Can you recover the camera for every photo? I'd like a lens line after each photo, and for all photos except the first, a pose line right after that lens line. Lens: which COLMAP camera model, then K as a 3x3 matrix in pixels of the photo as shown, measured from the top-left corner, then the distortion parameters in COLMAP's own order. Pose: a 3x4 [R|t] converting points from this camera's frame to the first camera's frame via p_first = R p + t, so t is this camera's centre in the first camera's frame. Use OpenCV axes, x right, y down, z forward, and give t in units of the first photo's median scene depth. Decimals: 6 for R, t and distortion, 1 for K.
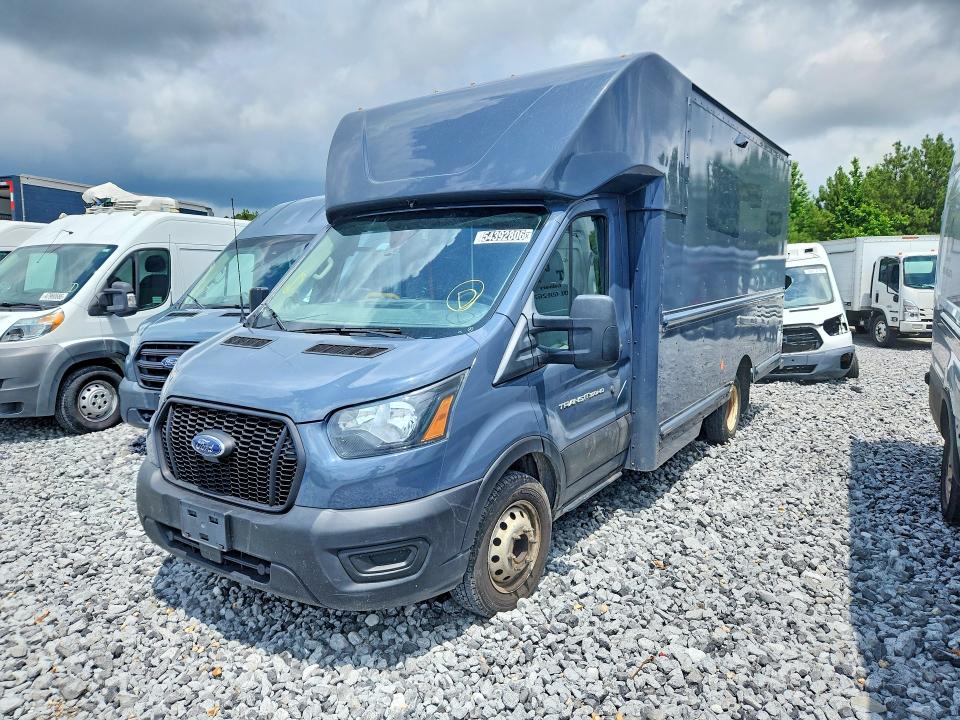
lens RADIAL K [[657.1, 0, 486.1], [0, 657.1, 373.4], [0, 0, 1]] dist [0.028025, -0.002302]
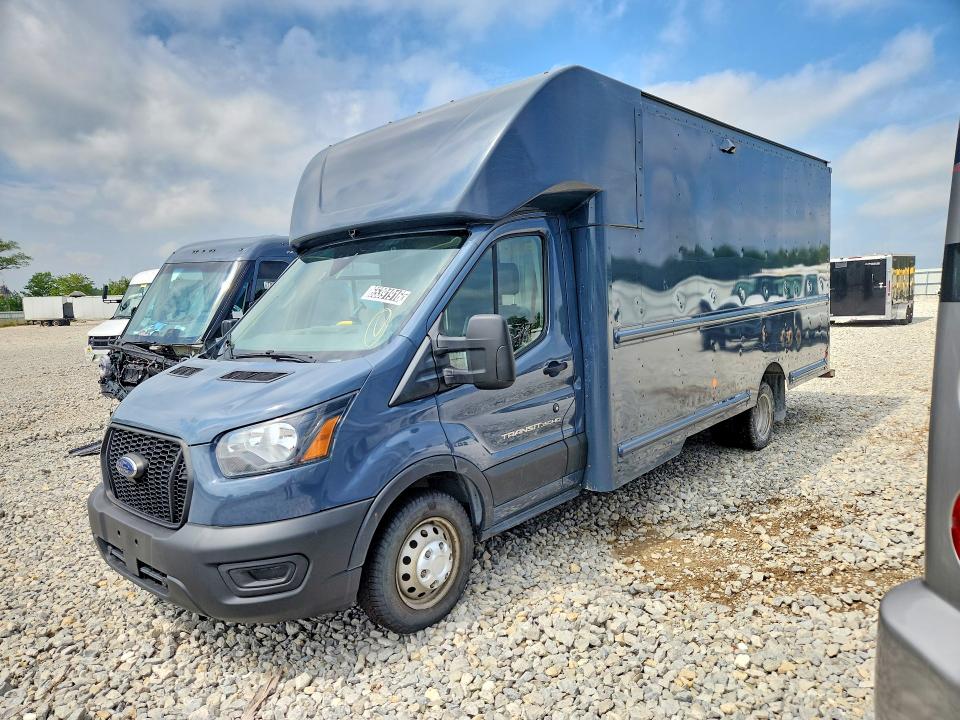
lens RADIAL K [[657.1, 0, 478.3], [0, 657.1, 381.4], [0, 0, 1]] dist [0.028025, -0.002302]
pose [[0.989078, -0.022643, -0.145642, 0.288623], [0.020002, 0.999608, -0.019569, 0.002191], [0.146028, 0.016443, 0.989144, 0.004806]]
